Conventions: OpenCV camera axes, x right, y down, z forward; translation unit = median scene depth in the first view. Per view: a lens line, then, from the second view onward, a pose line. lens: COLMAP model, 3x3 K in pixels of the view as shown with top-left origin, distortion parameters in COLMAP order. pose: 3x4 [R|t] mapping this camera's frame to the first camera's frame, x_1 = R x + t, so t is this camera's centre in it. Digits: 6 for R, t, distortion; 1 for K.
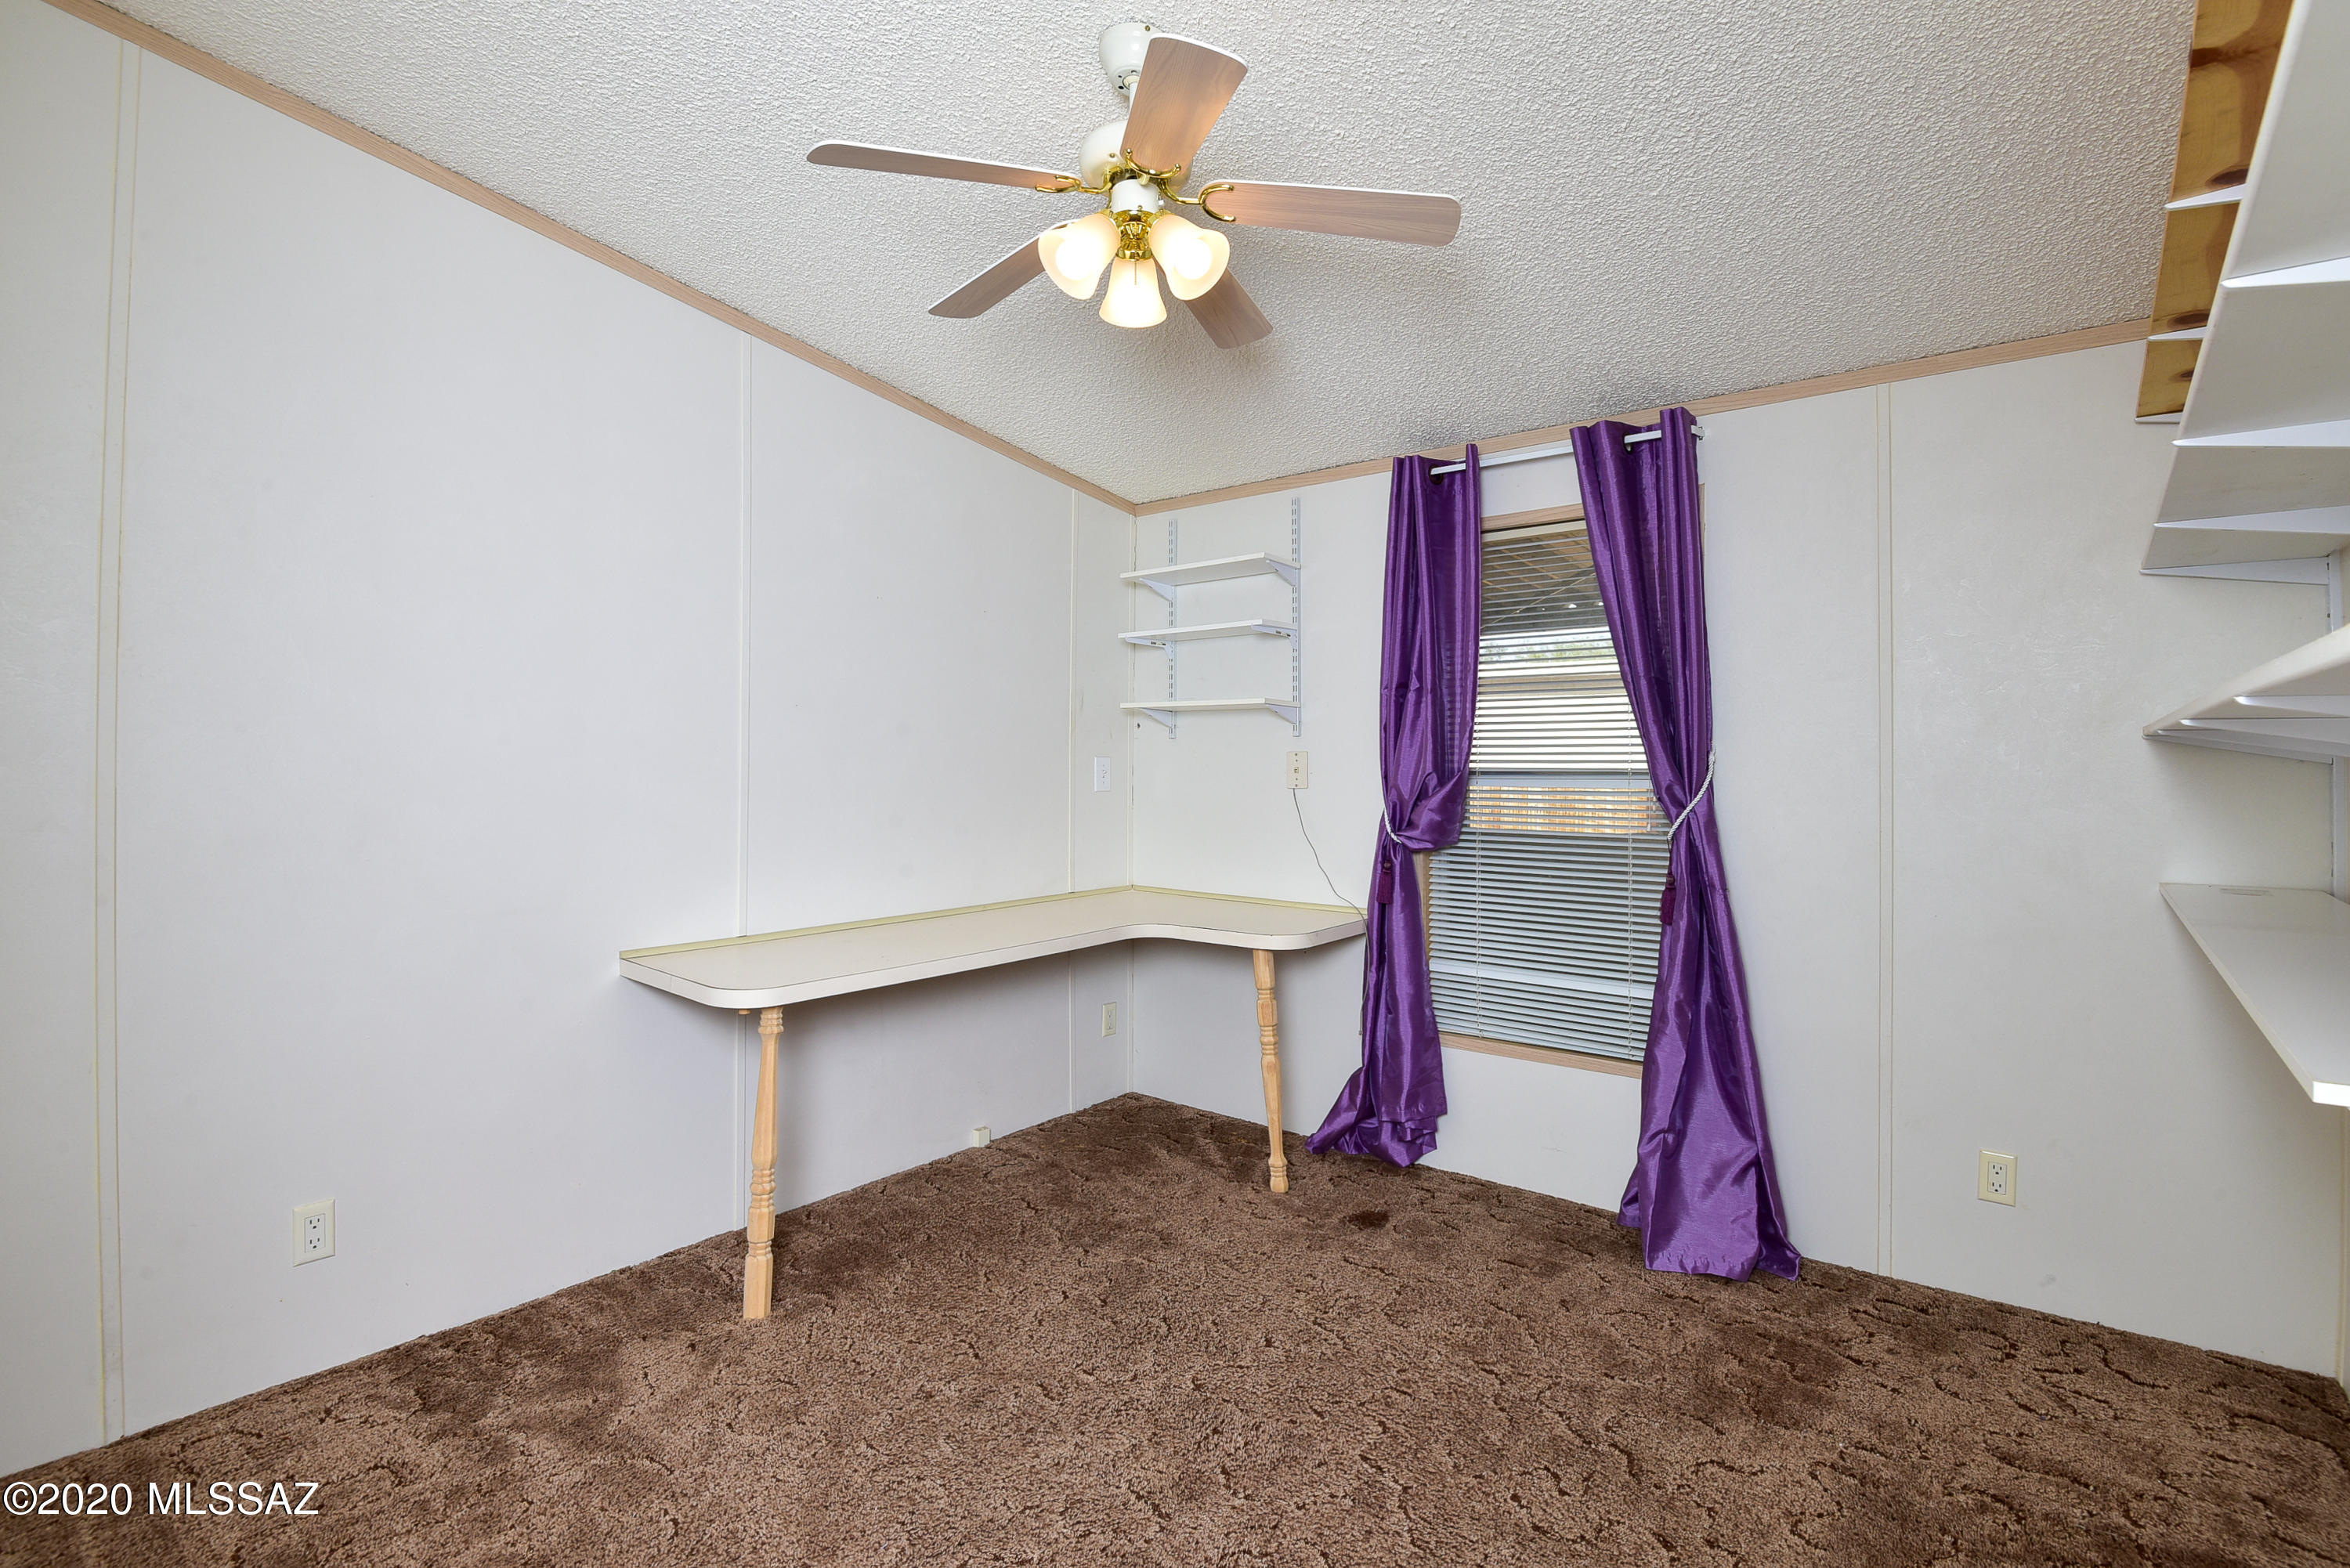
lens RADIAL K [[1127.7, 0, 1176.2], [0, 1127.7, 761.3], [0, 0, 1]] dist [-0.003317, -0.000761]
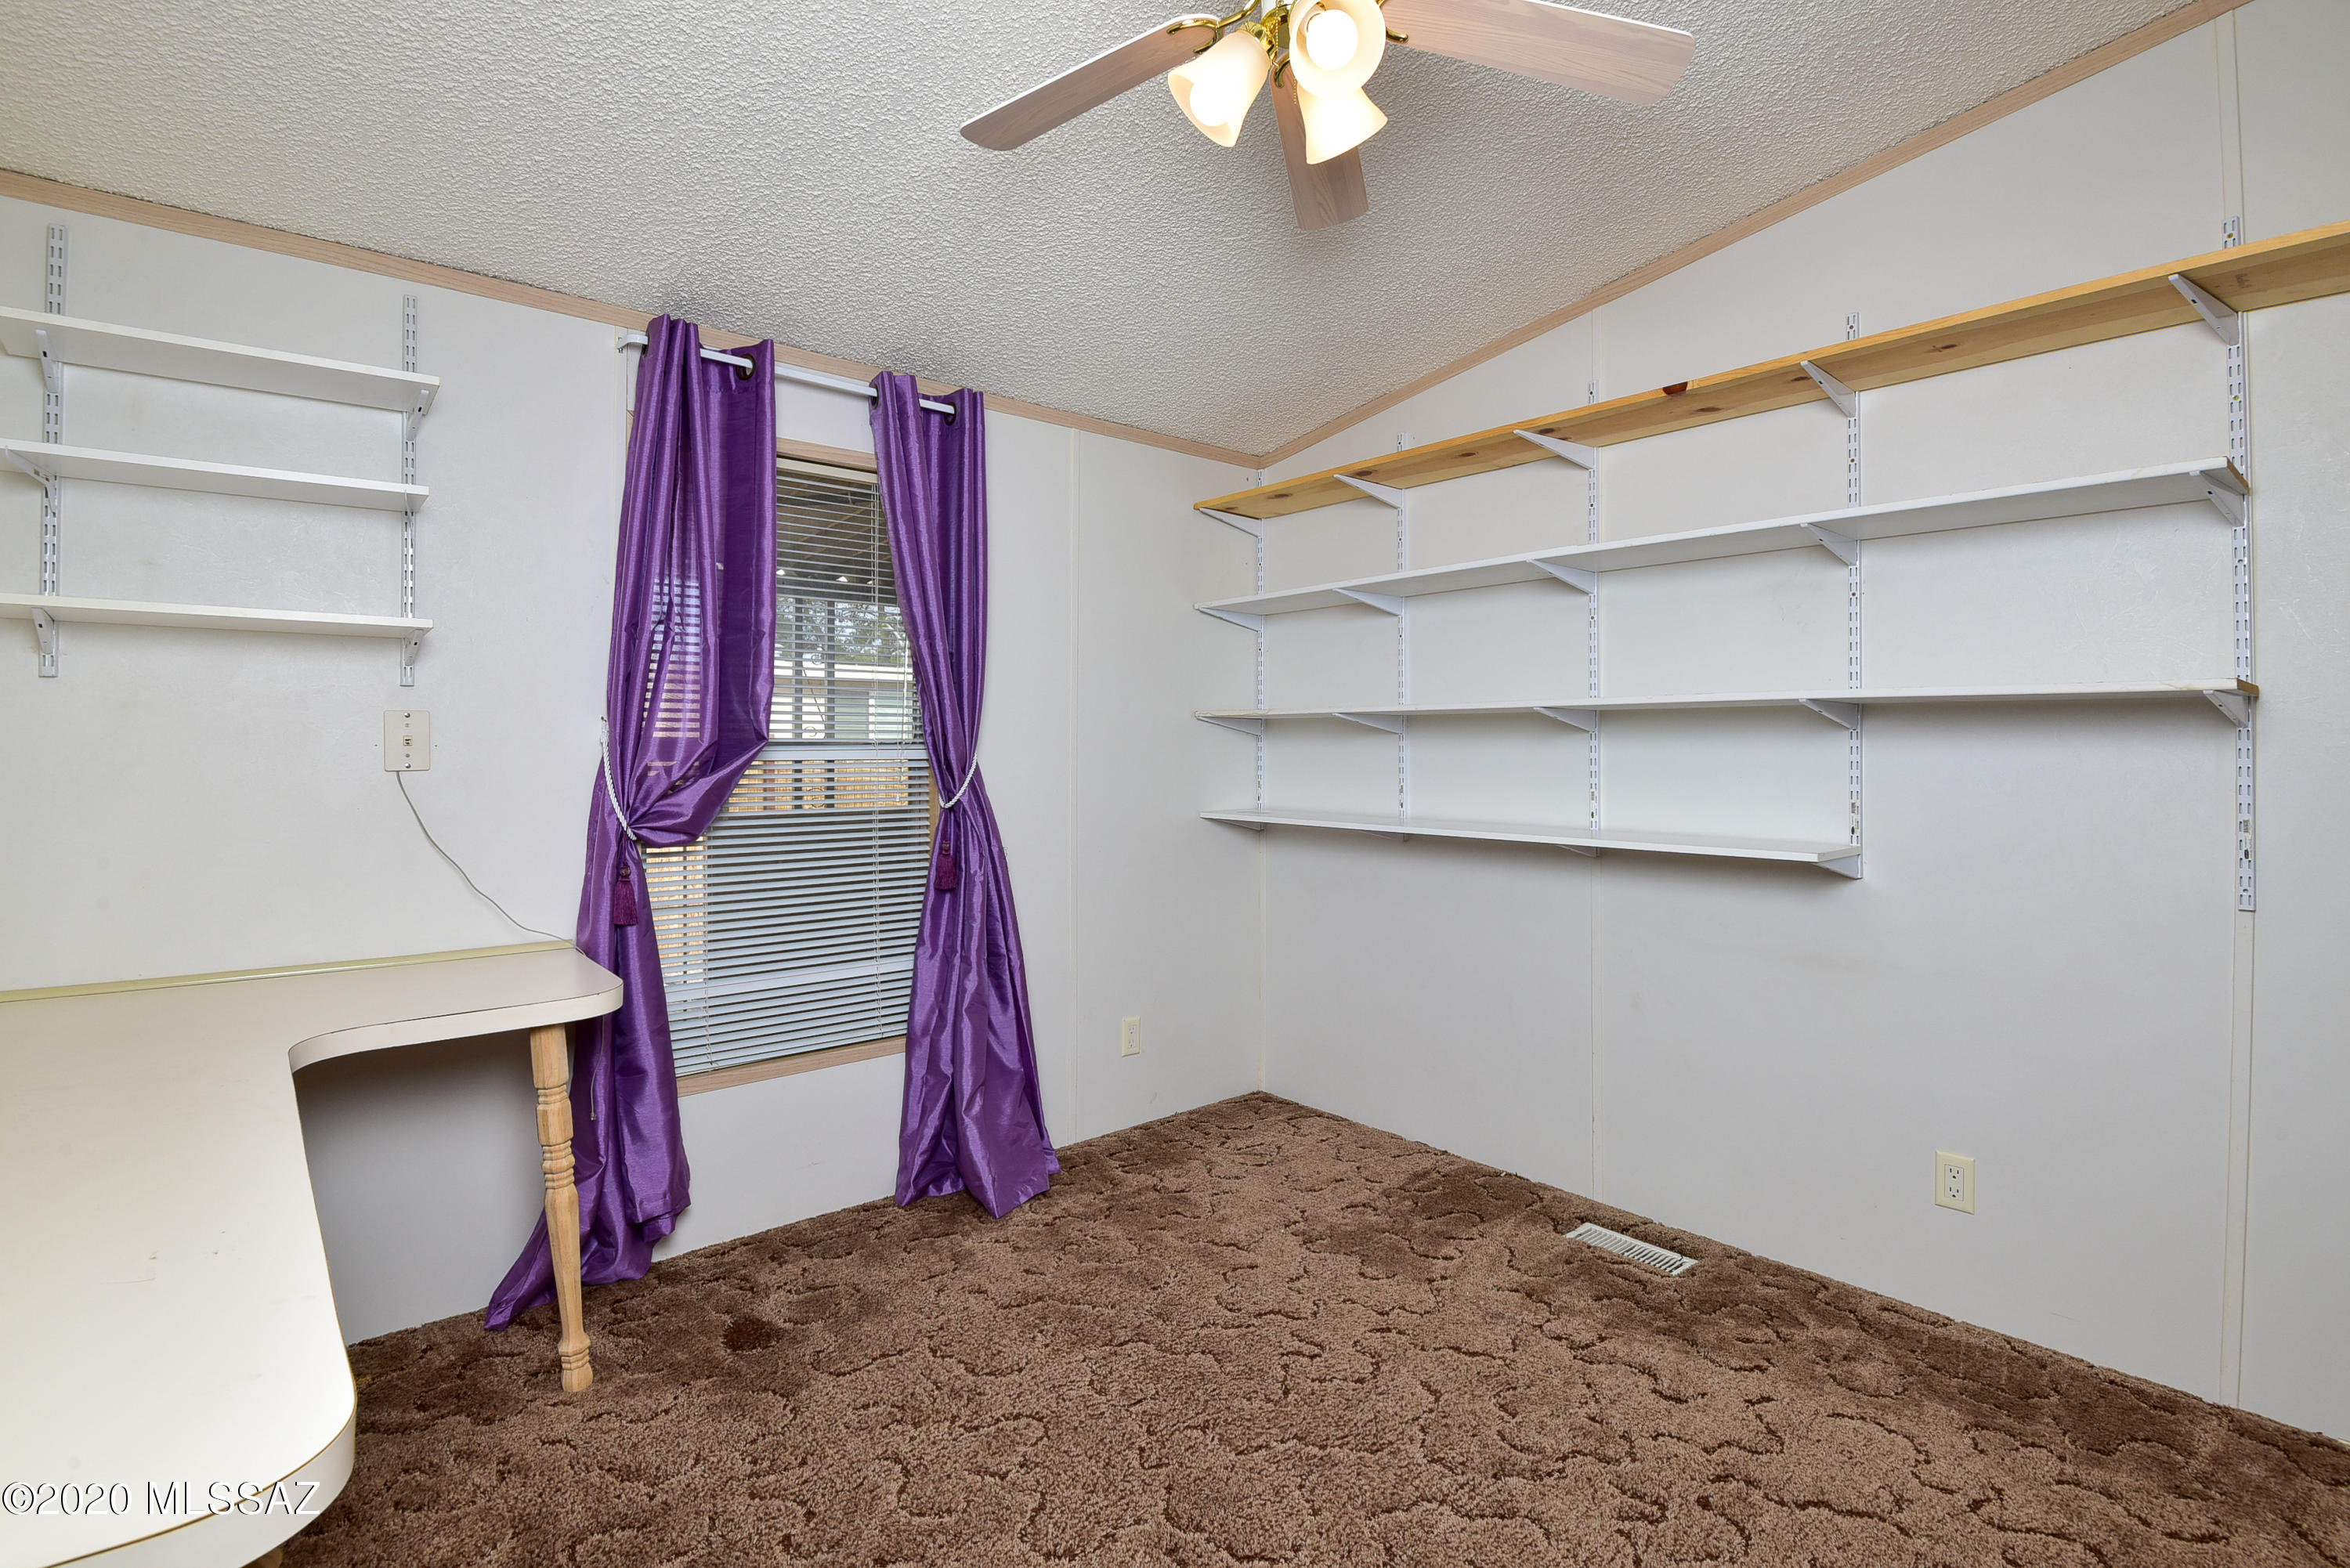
lens RADIAL K [[1144.0, 0, 1176.3], [0, 1144.0, 749.5], [0, 0, 1]] dist [0.024374, -0.000102]
pose [[0.191675, -0.005825, 0.981441, -0.529492], [-0.001465, 0.999980, 0.006221, 0.009461], [-0.981457, -0.002631, 0.191663, 0.570652]]
